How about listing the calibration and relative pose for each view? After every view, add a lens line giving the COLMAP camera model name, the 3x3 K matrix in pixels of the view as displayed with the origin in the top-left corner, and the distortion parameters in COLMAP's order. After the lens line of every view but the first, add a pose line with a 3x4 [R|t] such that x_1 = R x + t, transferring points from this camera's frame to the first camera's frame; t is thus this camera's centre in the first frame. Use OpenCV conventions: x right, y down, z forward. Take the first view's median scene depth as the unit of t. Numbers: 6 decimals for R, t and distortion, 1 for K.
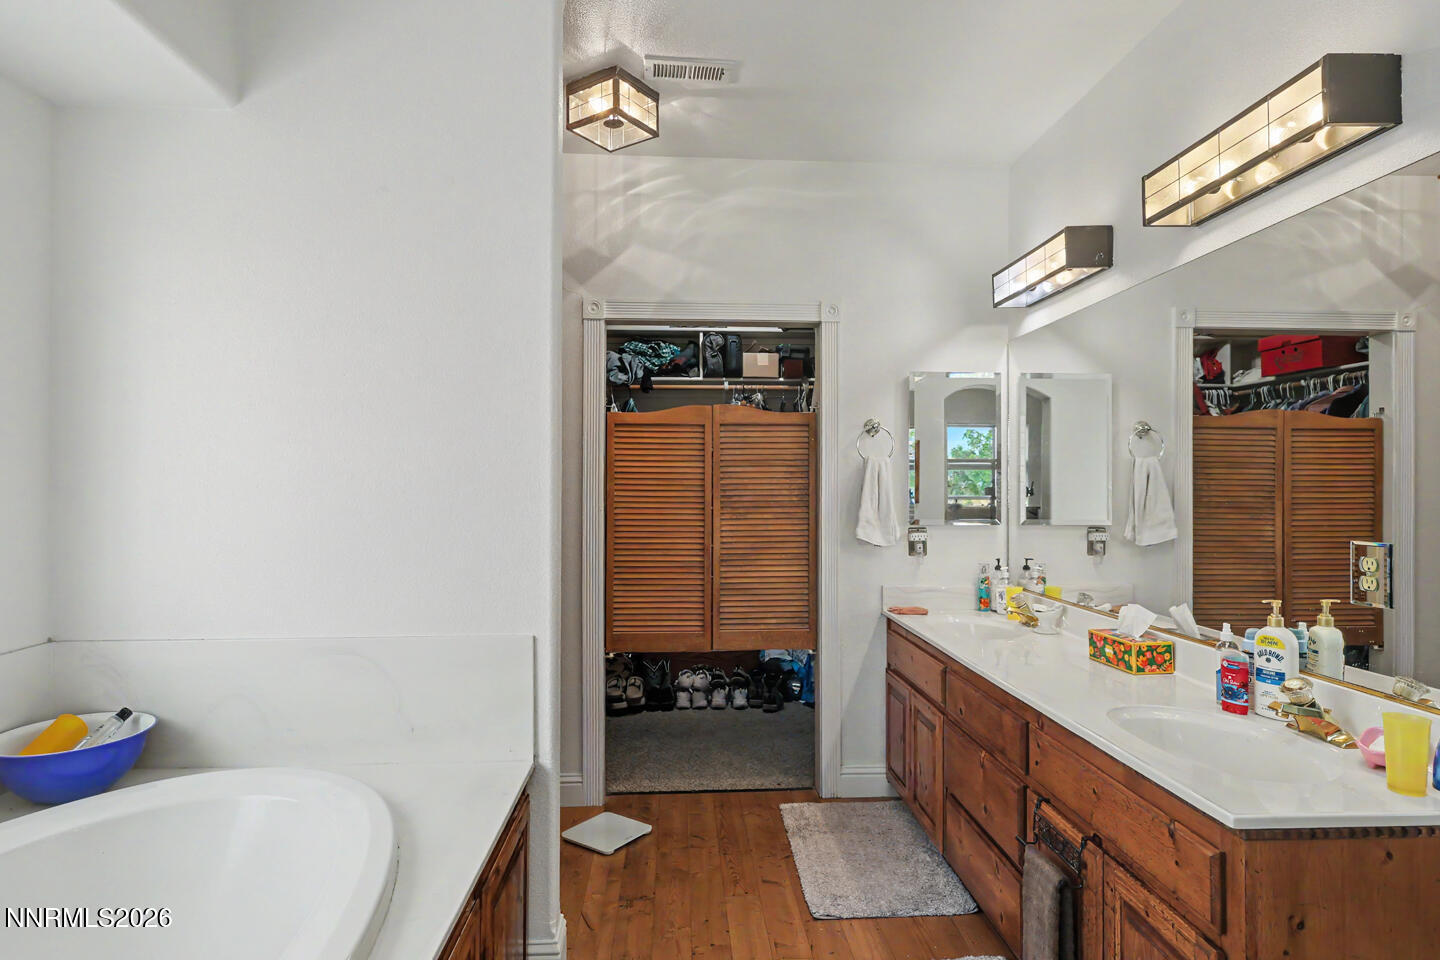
lens RADIAL K [[784.4, 0, 723.5], [0, 784.4, 486.5], [0, 0, 1]] dist [-0.000786, -0.000348]
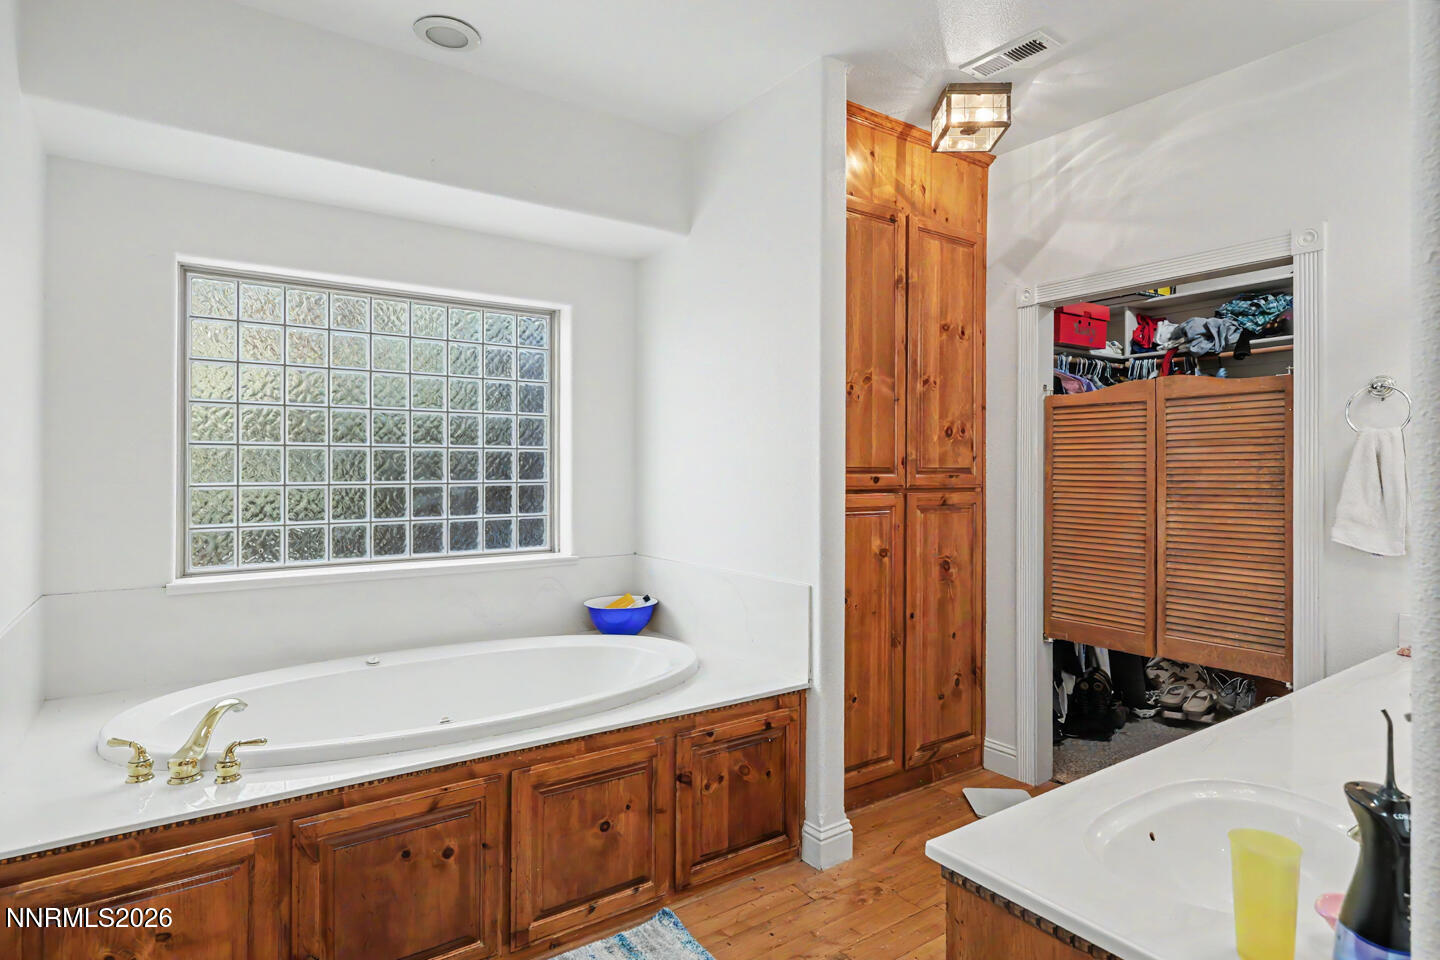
lens RADIAL K [[784.4, 0, 727.3], [0, 784.4, 469.2], [0, 0, 1]] dist [-0.000786, -0.000348]
pose [[0.526729, -0.000204, -0.850033, 0.481350], [-0.002092, 0.999997, -0.001537, 0.000880], [0.850031, 0.002588, 0.526727, 0.127153]]
